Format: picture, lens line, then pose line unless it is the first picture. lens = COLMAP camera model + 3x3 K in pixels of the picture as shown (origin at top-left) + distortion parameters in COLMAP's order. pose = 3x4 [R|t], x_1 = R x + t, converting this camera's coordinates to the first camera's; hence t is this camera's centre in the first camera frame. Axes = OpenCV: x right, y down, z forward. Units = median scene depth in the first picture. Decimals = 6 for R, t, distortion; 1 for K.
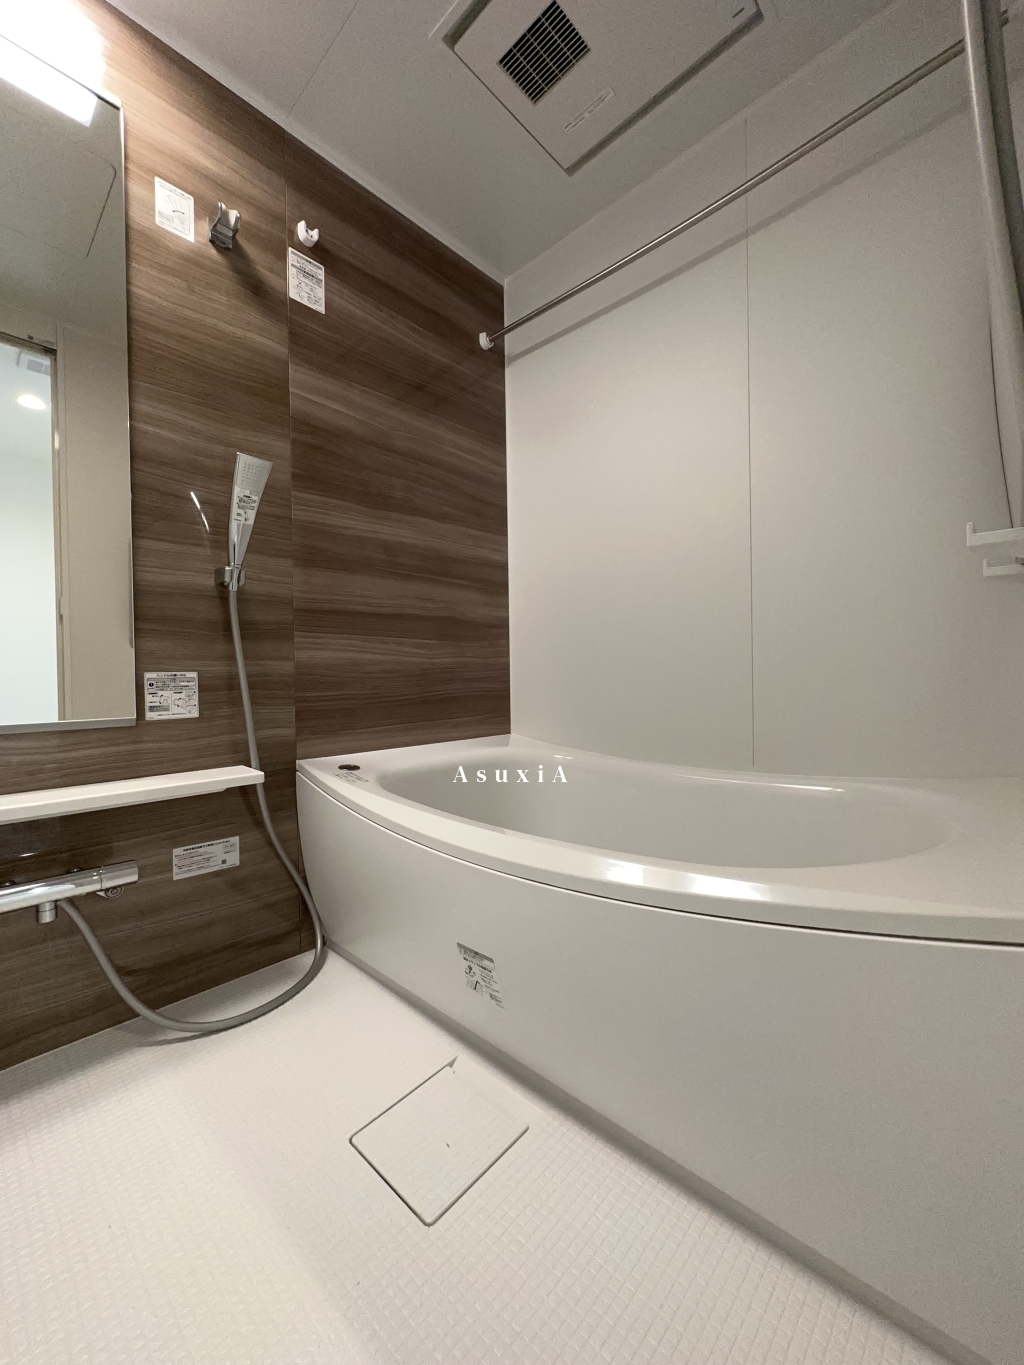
lens RADIAL K [[548.2, 0, 512.7], [0, 548.2, 680.5], [0, 0, 1]] dist [-0.000334, -0.000104]
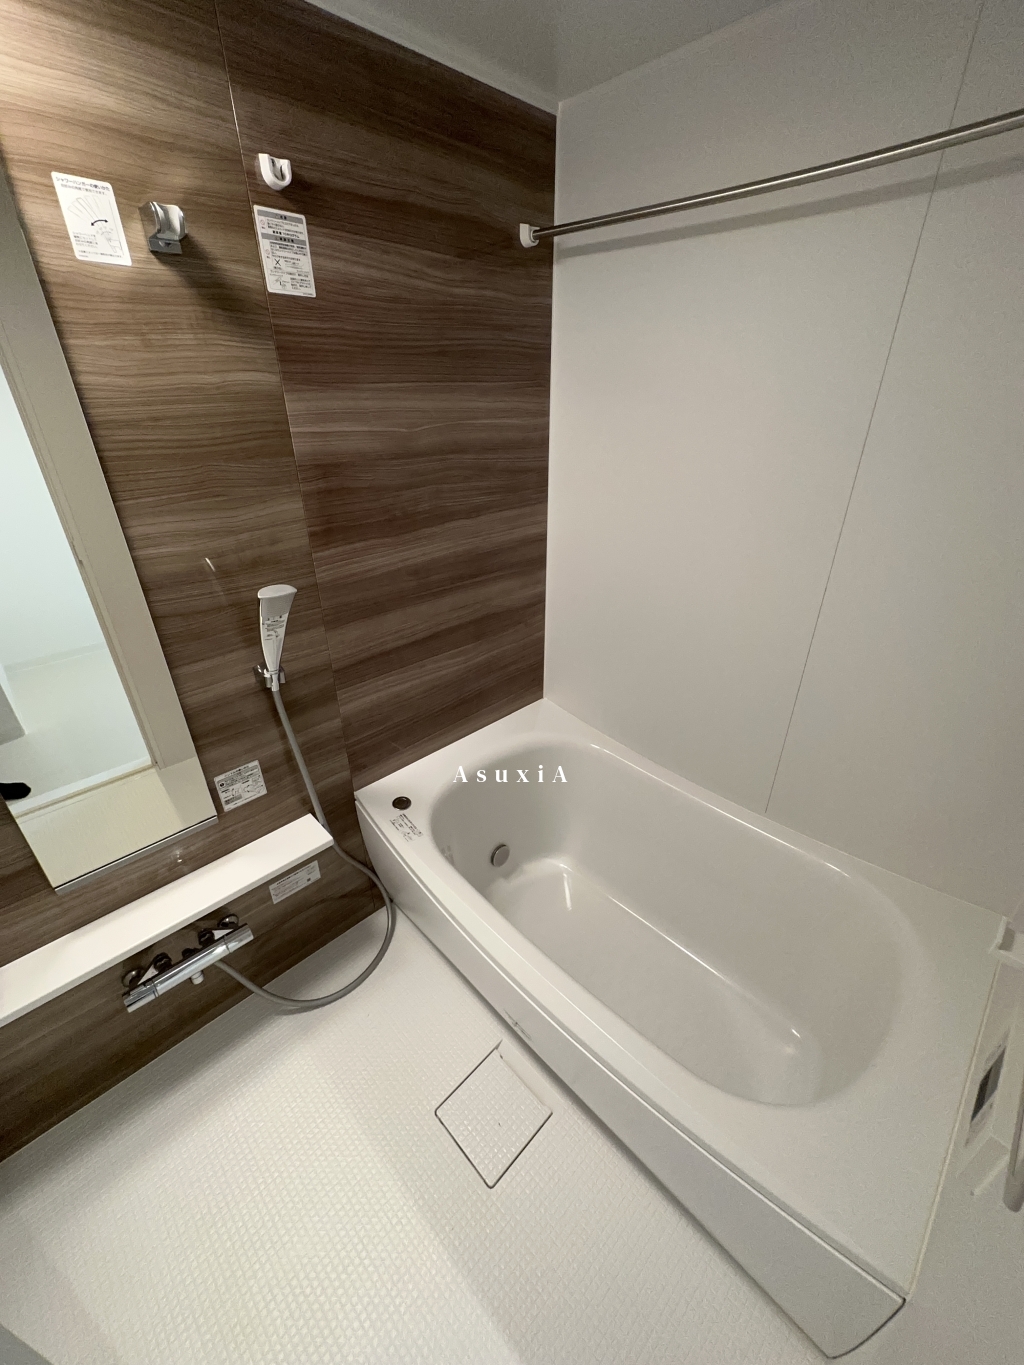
lens RADIAL K [[548.2, 0, 513.2], [0, 548.2, 678.5], [0, 0, 1]] dist [-0.000334, -0.000104]
pose [[0.999107, 0.029047, -0.030678, -0.040278], [-0.011794, 0.889049, 0.457661, -0.582022], [0.040568, -0.456890, 0.888597, 0.120591]]
